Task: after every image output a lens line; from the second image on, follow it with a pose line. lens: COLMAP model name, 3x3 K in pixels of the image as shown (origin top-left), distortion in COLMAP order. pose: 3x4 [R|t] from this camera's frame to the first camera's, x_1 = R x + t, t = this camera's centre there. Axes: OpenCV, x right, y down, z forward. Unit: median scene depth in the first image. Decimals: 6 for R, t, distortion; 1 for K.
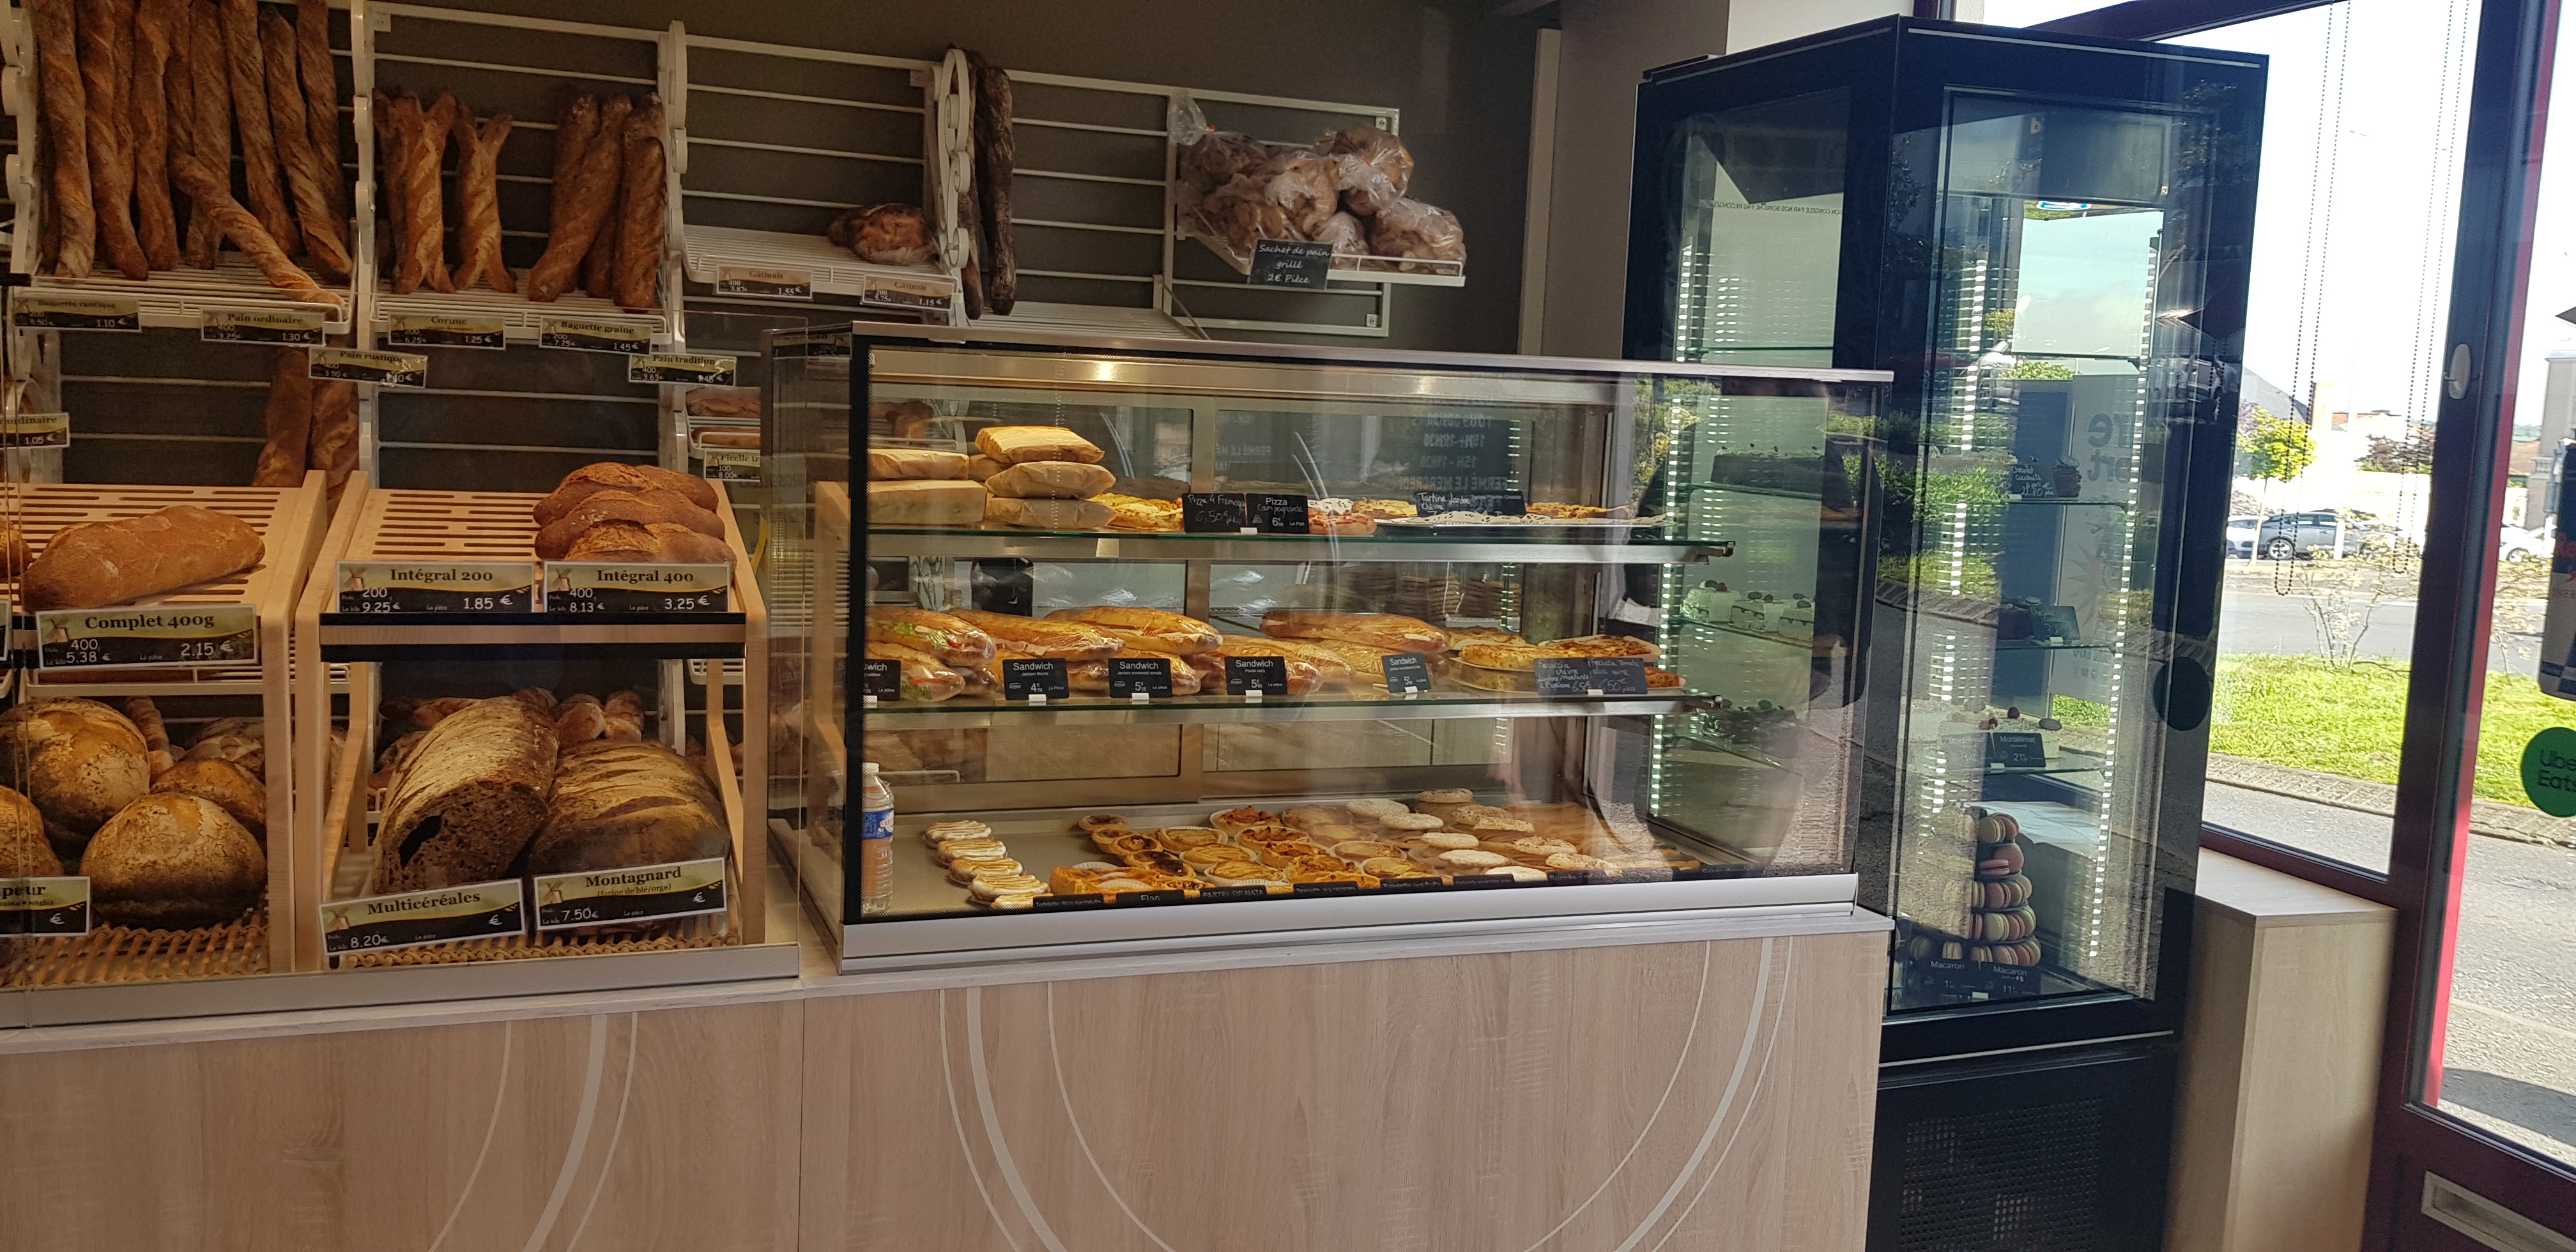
lens RADIAL K [[1976.9, 0, 1271.7], [0, 1976.9, 652.1], [0, 0, 1]] dist [0.068827, -0.116296]
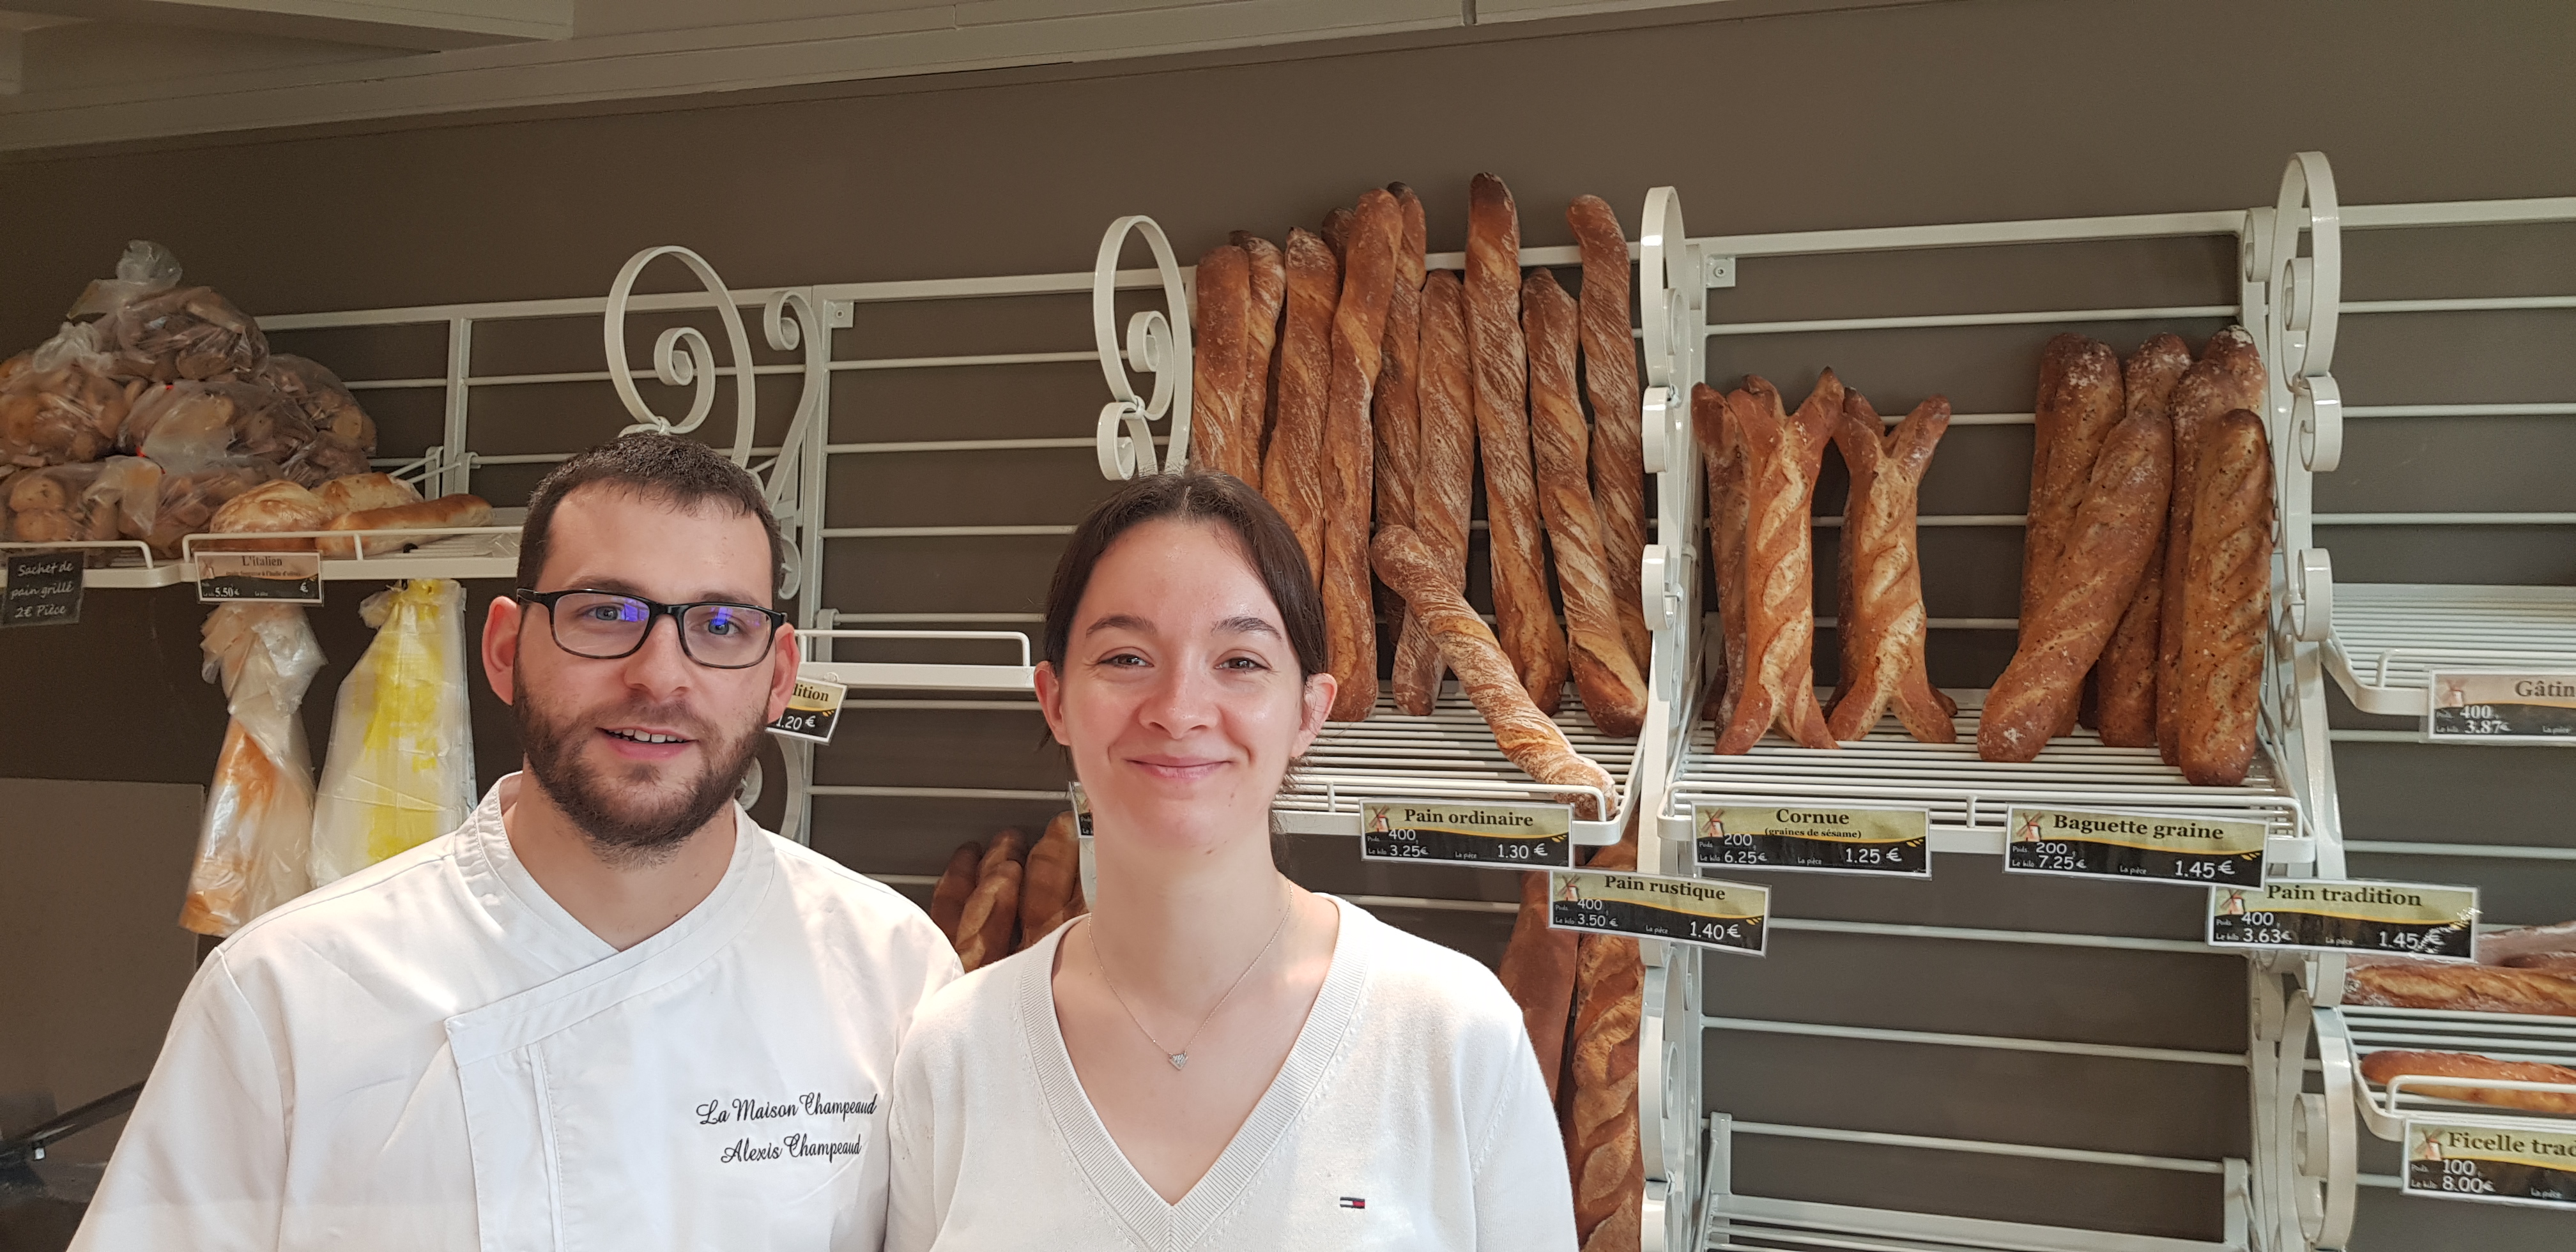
lens RADIAL K [[2024.3, 0, 1233.7], [0, 2024.3, 567.3], [0, 0, 1]] dist [0.119047, -0.213744]
pose [[0.766514, -0.071538, -0.638231, -0.192476], [-0.072513, 0.977781, -0.196686, -0.112097], [0.638121, 0.197043, 0.744295, 0.509711]]
